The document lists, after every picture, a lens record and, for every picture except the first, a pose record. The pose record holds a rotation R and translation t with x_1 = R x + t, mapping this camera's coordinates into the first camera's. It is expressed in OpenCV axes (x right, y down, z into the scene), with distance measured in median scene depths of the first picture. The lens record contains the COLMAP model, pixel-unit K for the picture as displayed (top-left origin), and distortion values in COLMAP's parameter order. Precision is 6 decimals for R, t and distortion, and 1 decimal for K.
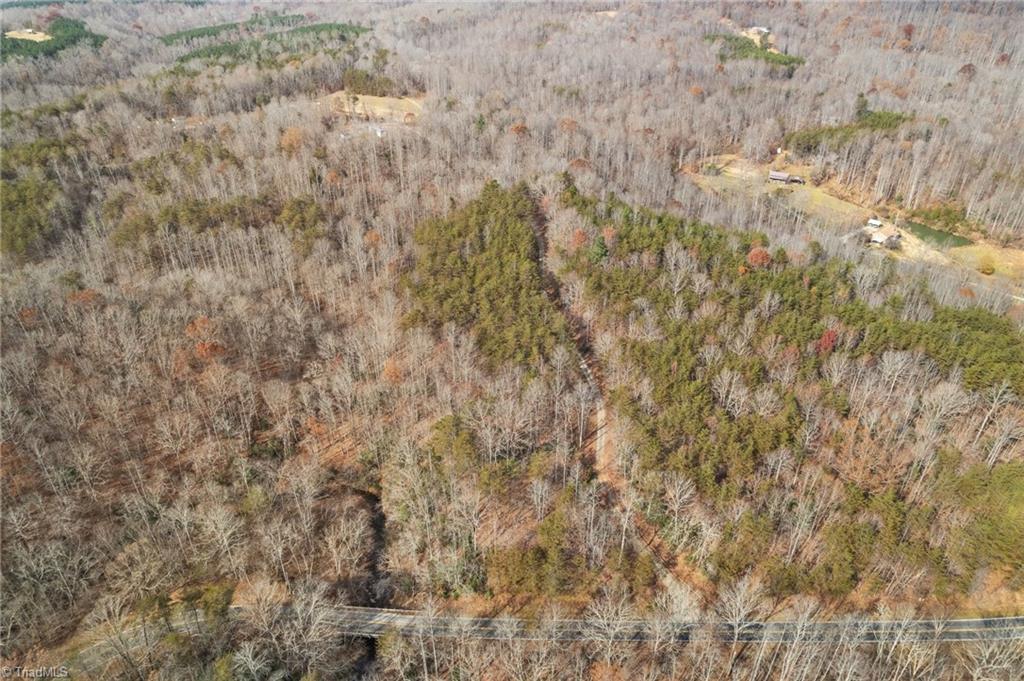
lens RADIAL K [[666.2, 0, 512.7], [0, 666.2, 324.3], [0, 0, 1]] dist [-0.085868, 0.087754]
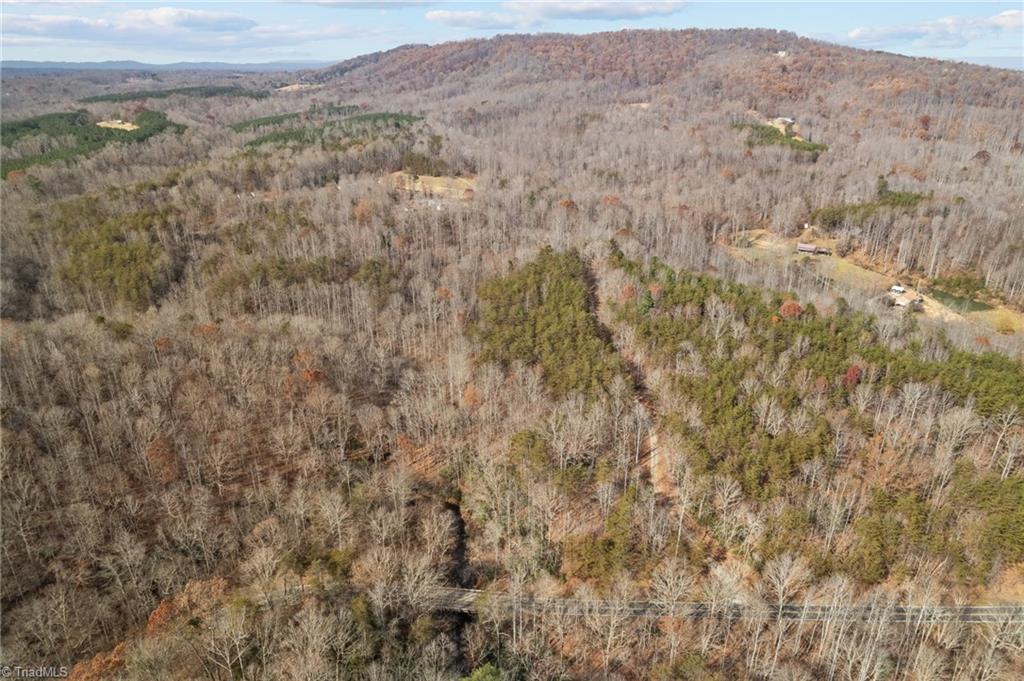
lens RADIAL K [[666.2, 0, 512.7], [0, 666.2, 324.3], [0, 0, 1]] dist [-0.085868, 0.087754]
pose [[0.998992, 0.014971, -0.042328, -0.032096], [-0.020068, 0.992244, -0.122675, 0.043950], [0.040163, 0.123400, 0.991544, -0.080712]]
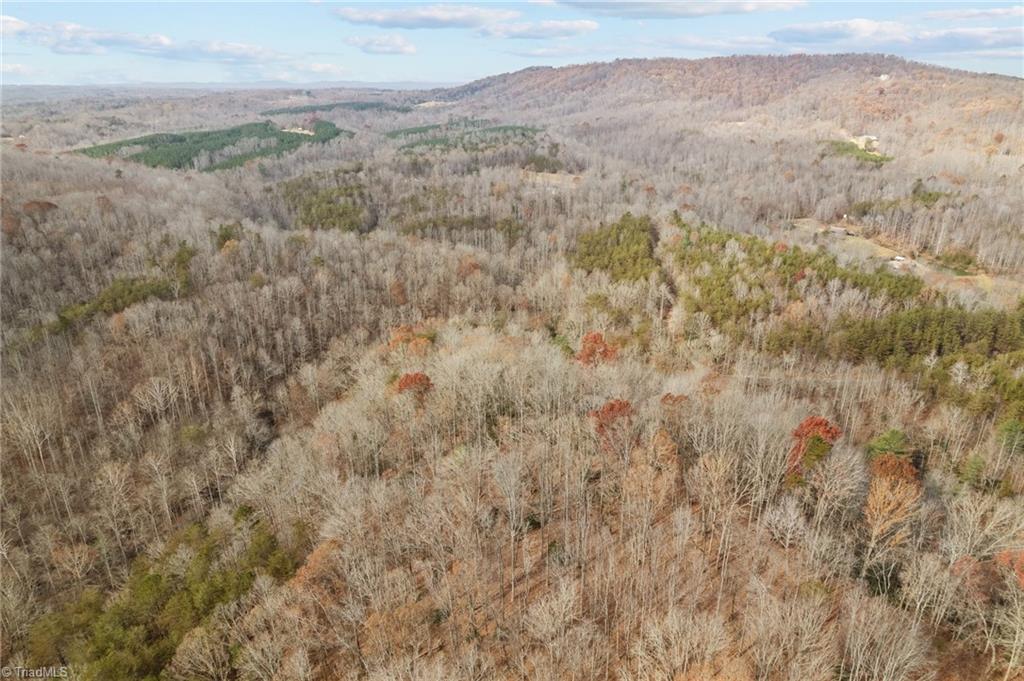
lens RADIAL K [[666.2, 0, 512.7], [0, 666.2, 324.3], [0, 0, 1]] dist [-0.085868, 0.087754]
pose [[0.976199, 0.075546, -0.203296, 0.036097], [-0.105396, 0.984490, -0.140253, 0.248216], [0.189547, 0.158341, 0.969020, -0.457396]]
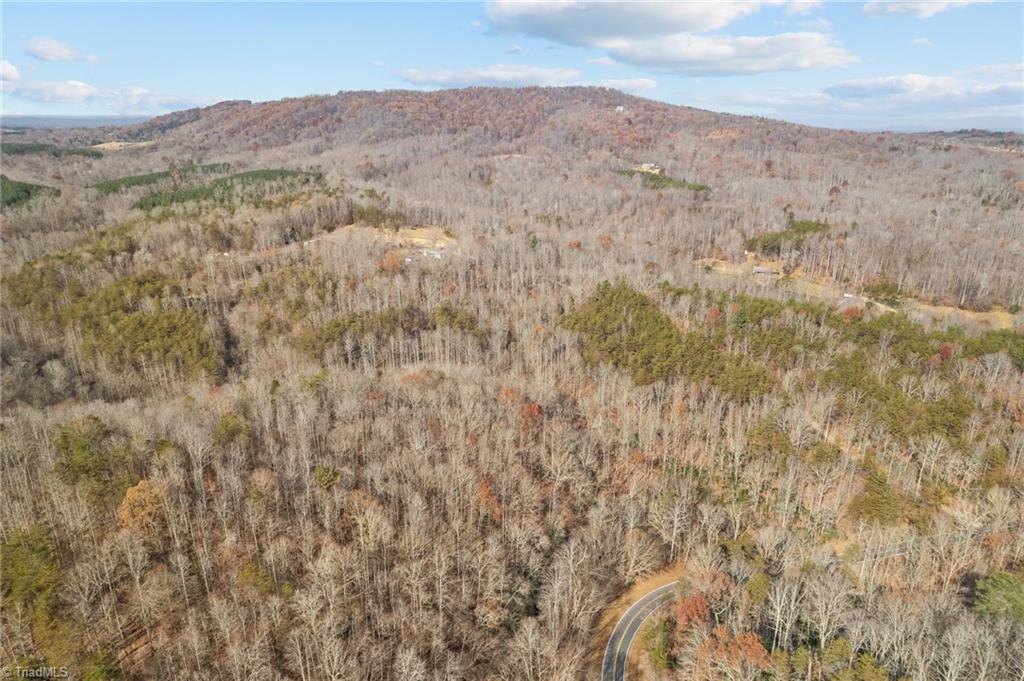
lens RADIAL K [[656.9, 0, 510.0], [0, 656.9, 321.7], [0, 0, 1]] dist [-0.080980, 0.081143]
pose [[0.969184, -0.076485, 0.234165, -0.405113], [0.120811, 0.975991, -0.181237, 0.049524], [-0.214680, 0.203942, 0.955154, -0.103786]]
